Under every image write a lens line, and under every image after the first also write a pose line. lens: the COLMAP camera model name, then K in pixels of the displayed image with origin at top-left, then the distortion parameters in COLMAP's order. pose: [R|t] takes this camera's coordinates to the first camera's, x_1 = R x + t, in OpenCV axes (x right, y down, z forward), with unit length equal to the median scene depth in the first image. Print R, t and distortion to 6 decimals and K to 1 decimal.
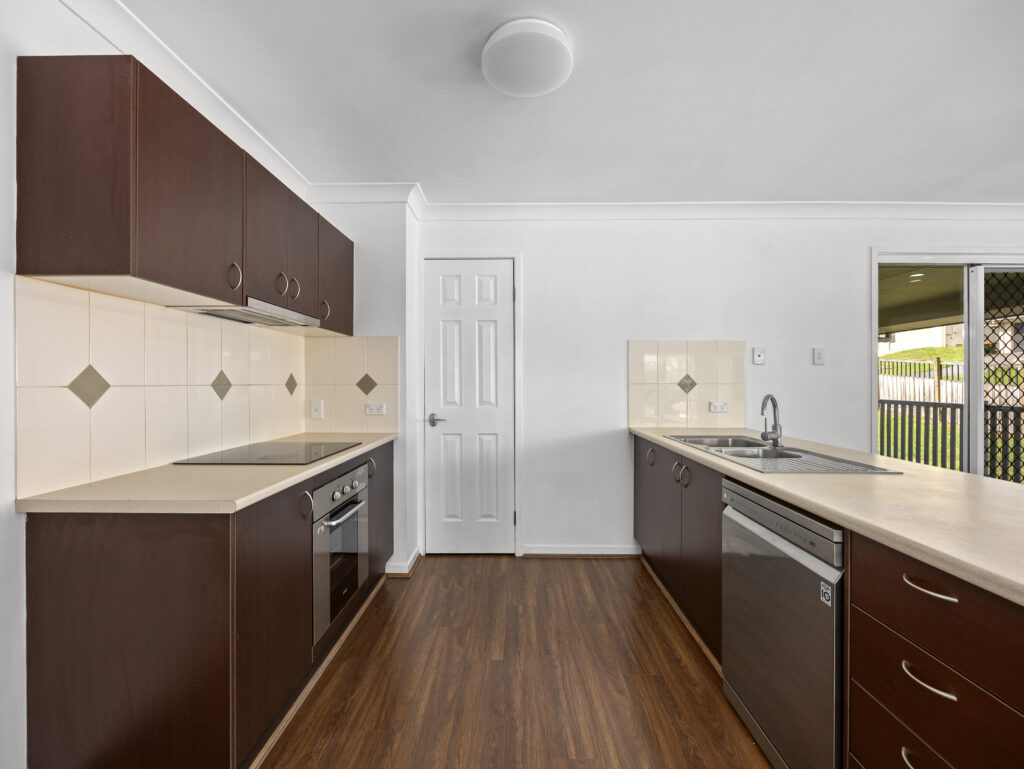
lens RADIAL K [[438.9, 0, 509.4], [0, 438.9, 380.9], [0, 0, 1]] dist [-0.005397, -0.000776]
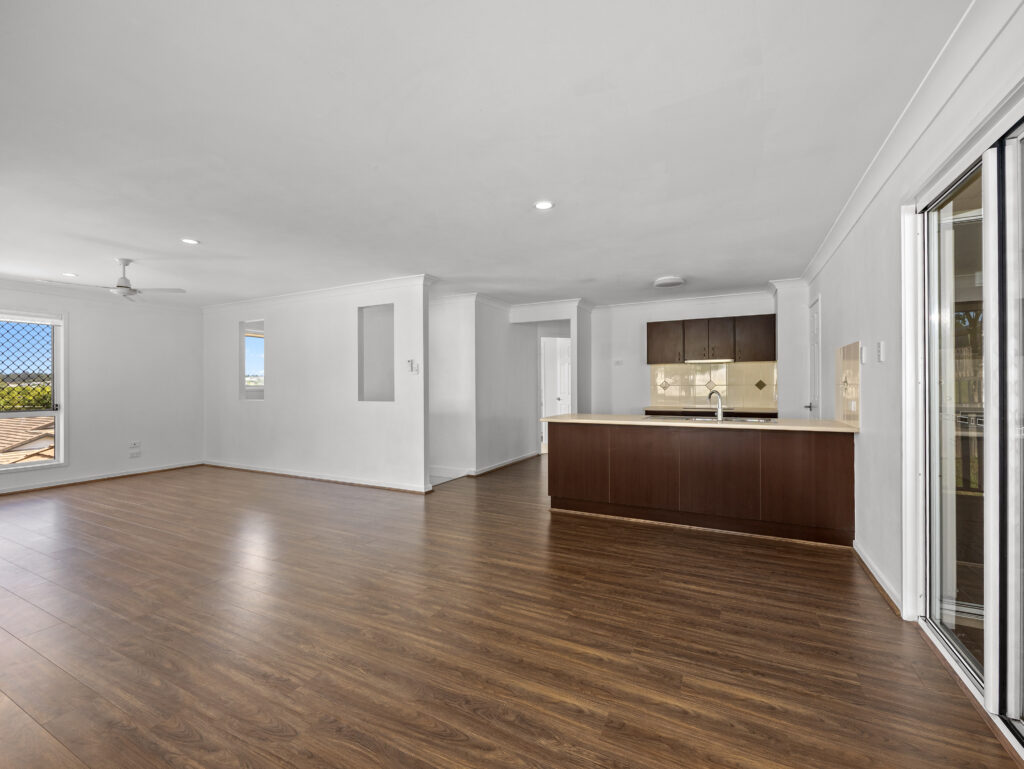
lens RADIAL K [[438.9, 0, 508.7], [0, 438.9, 387.2], [0, 0, 1]] dist [-0.005397, -0.000776]
pose [[-0.442922, -0.006319, -0.896538, 1.762690], [-0.000337, 0.999976, -0.006882, 0.029325], [0.896560, -0.002746, -0.442914, 0.715417]]
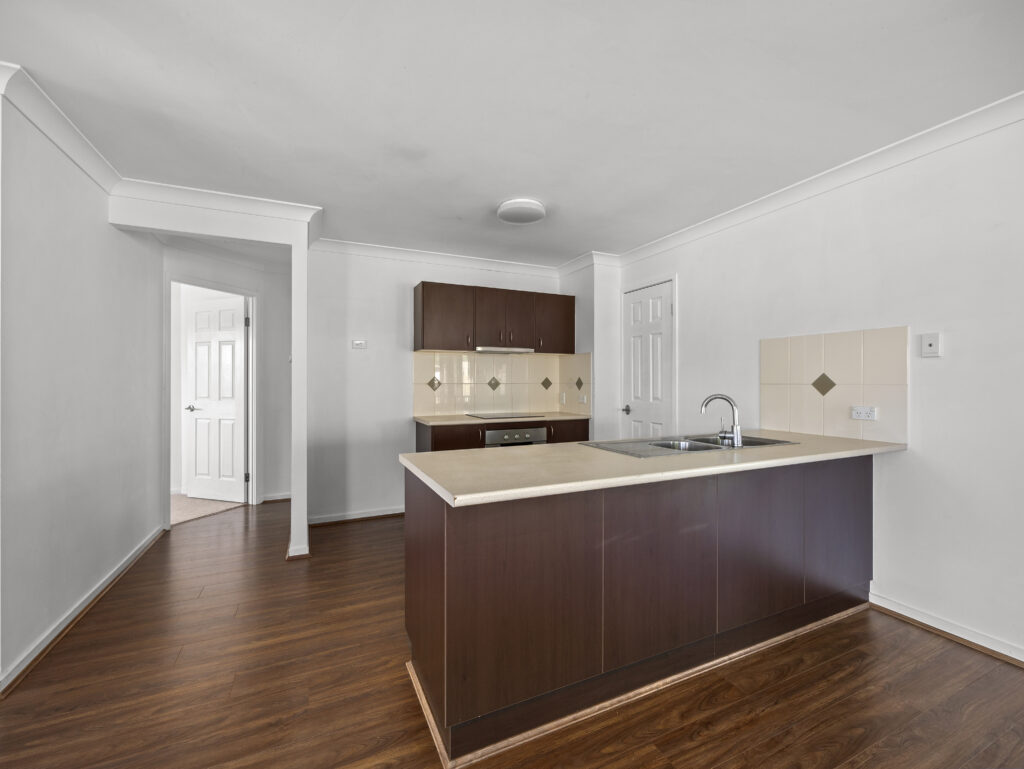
lens RADIAL K [[438.9, 0, 518.1], [0, 438.9, 388.7], [0, 0, 1]] dist [-0.005397, -0.000776]
pose [[0.445182, 0.013609, -0.895336, 0.902489], [0.003506, 0.999850, 0.016940, -0.001309], [0.895433, -0.010681, 0.445068, 0.081483]]
